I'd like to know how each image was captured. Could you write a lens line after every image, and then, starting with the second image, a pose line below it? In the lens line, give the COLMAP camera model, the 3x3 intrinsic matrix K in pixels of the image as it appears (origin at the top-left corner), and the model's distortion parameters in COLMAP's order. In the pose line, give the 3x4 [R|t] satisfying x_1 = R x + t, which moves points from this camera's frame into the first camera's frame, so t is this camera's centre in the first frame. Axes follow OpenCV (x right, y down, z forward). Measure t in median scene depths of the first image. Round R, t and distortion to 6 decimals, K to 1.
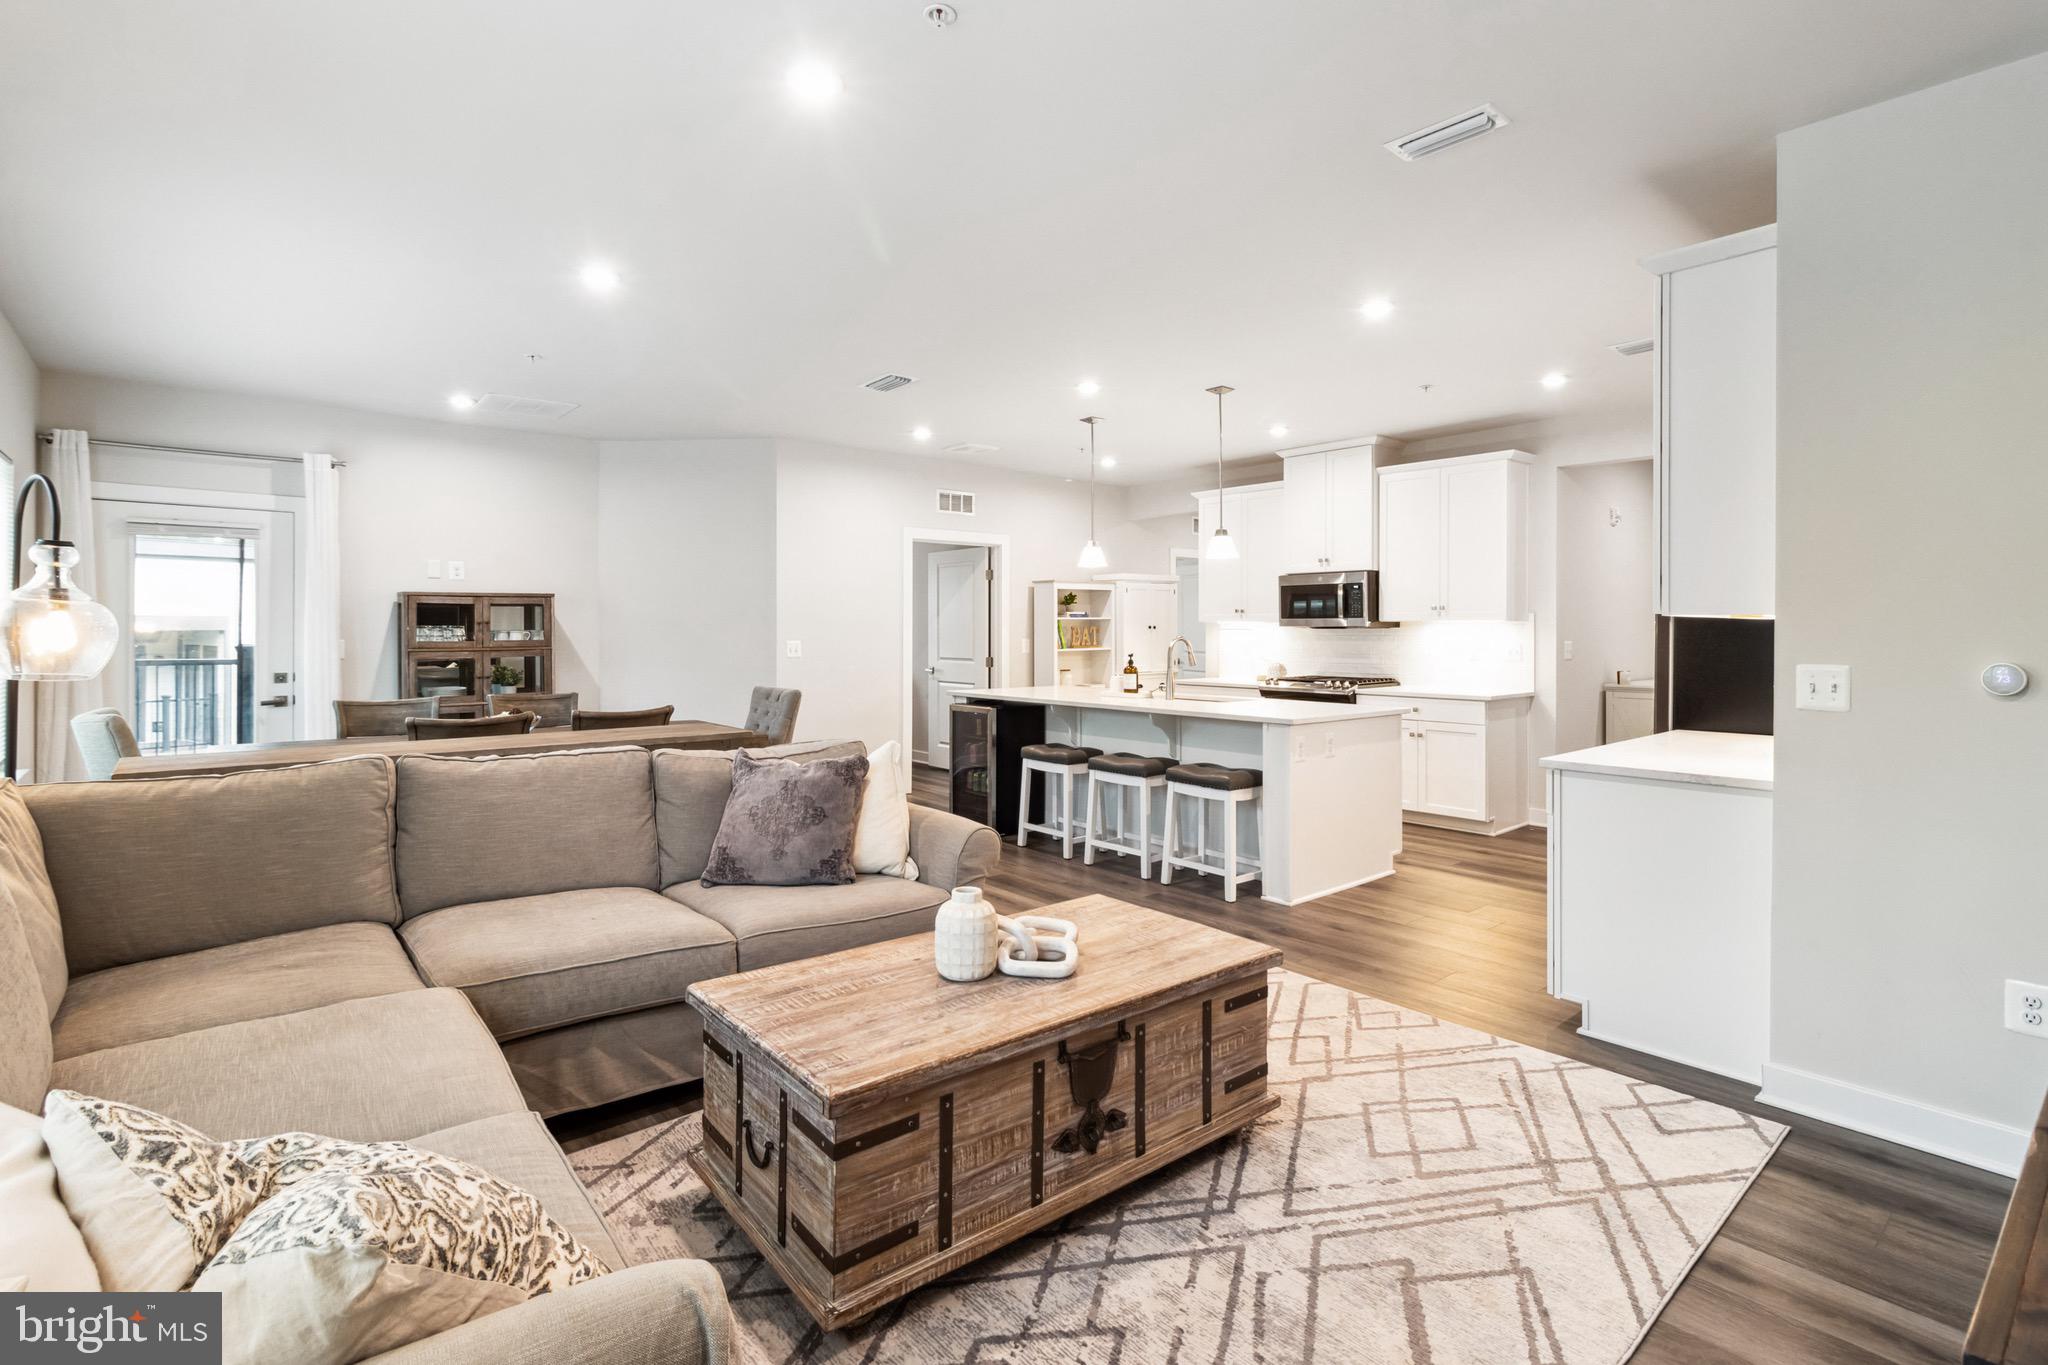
lens RADIAL K [[975.2, 0, 1033.7], [0, 975.2, 628.9], [0, 0, 1]] dist [0.004323, -0.000905]
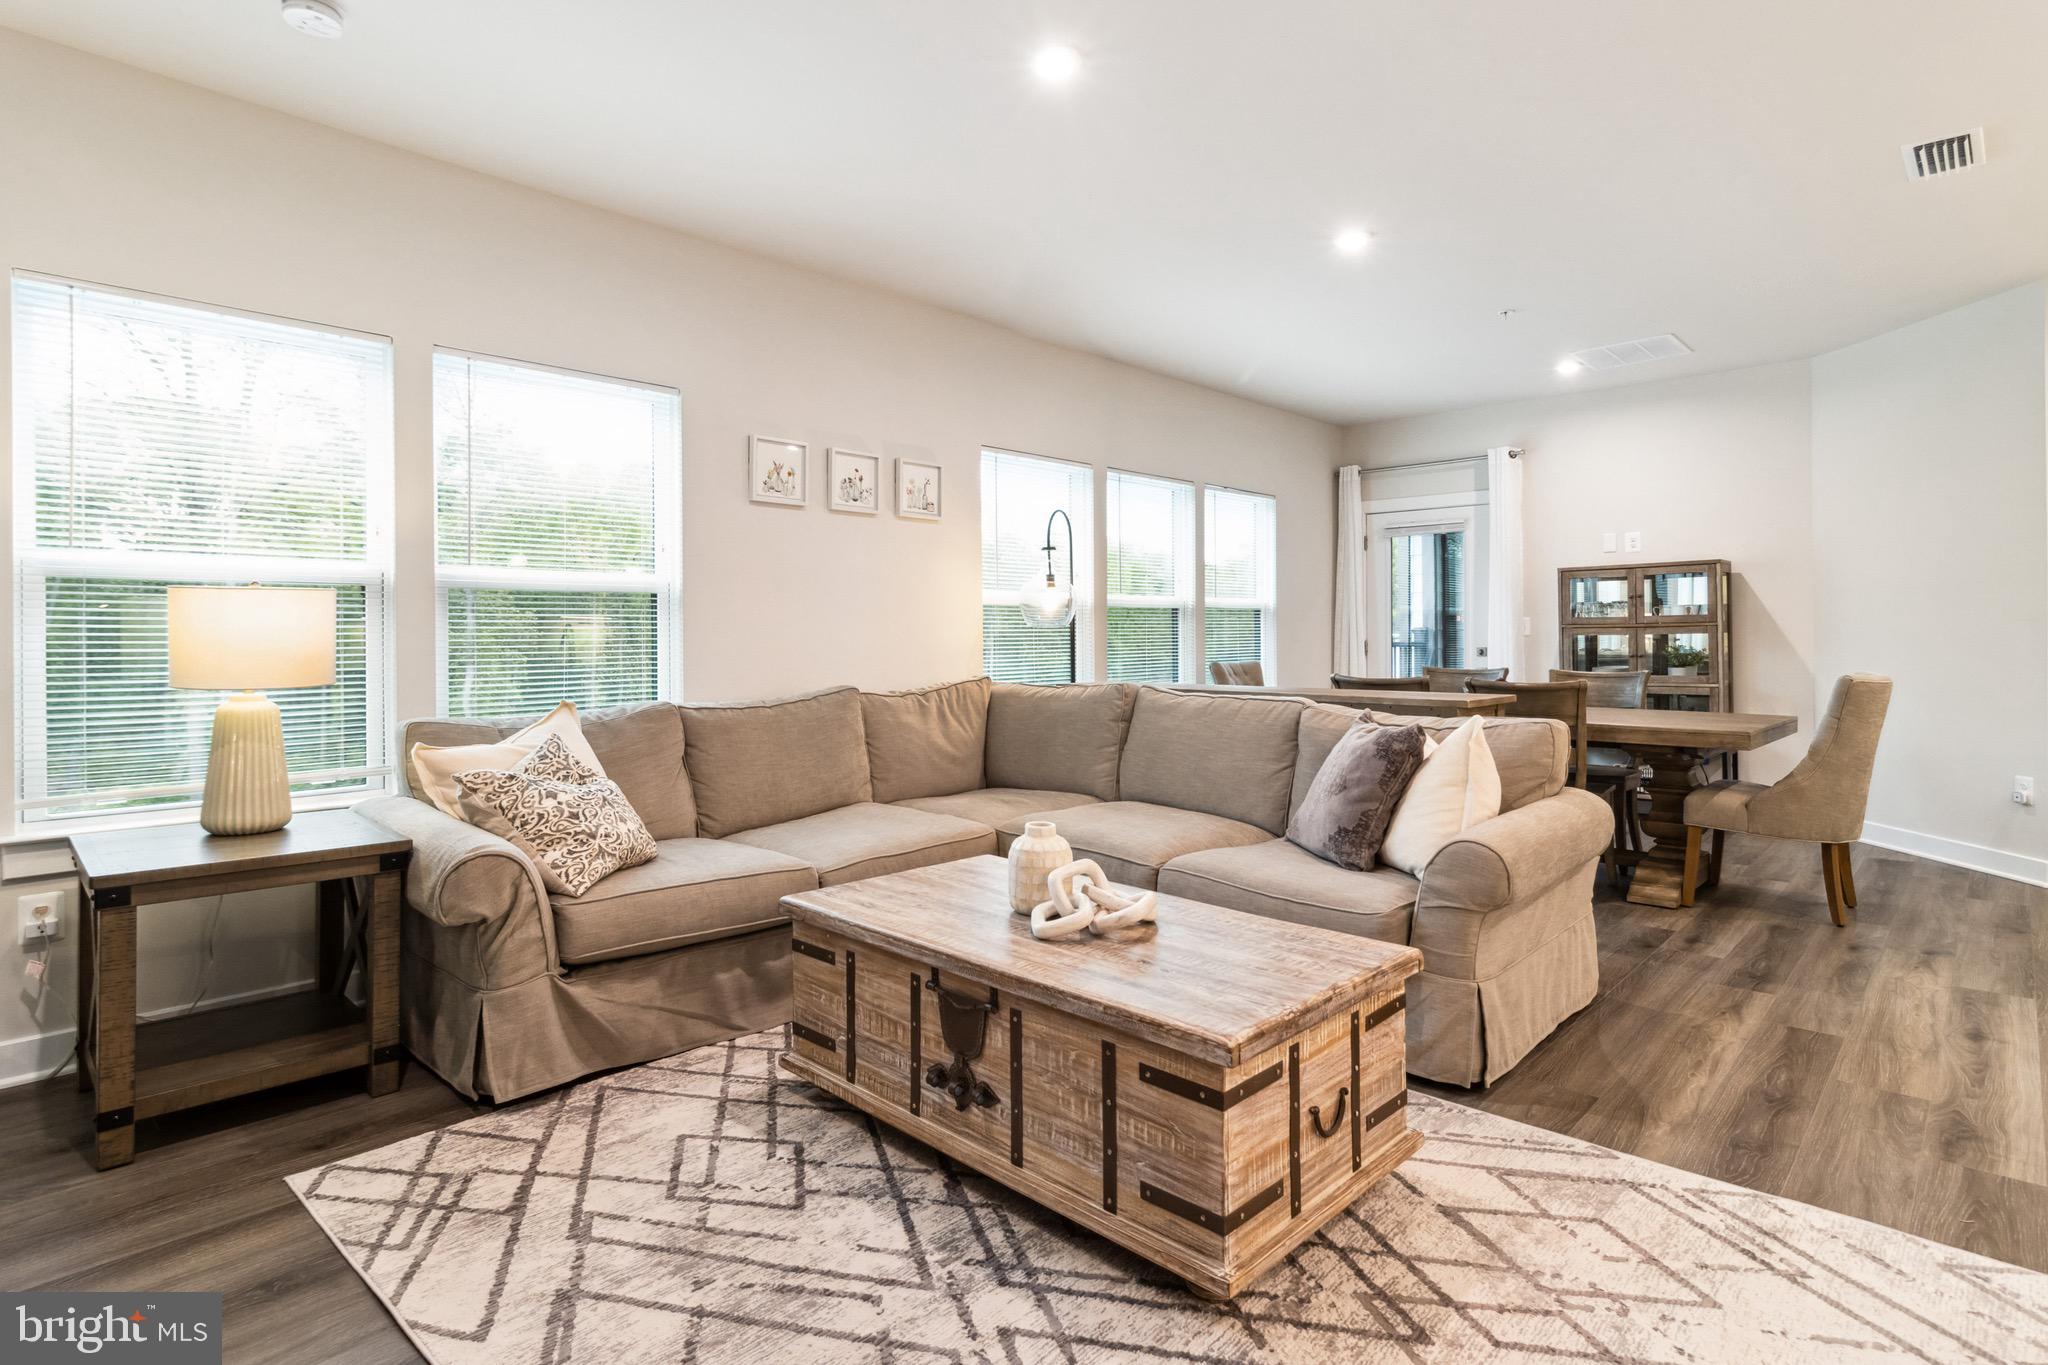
lens RADIAL K [[1047.6, 0, 1028.0], [0, 1047.6, 626.8], [0, 0, 1]] dist [-0.000175, -0.001871]
pose [[0.106177, -0.011952, -0.994275, 0.365035], [0.006248, 0.999916, -0.011352, 0.030907], [0.994328, -0.005007, 0.106243, 0.330178]]
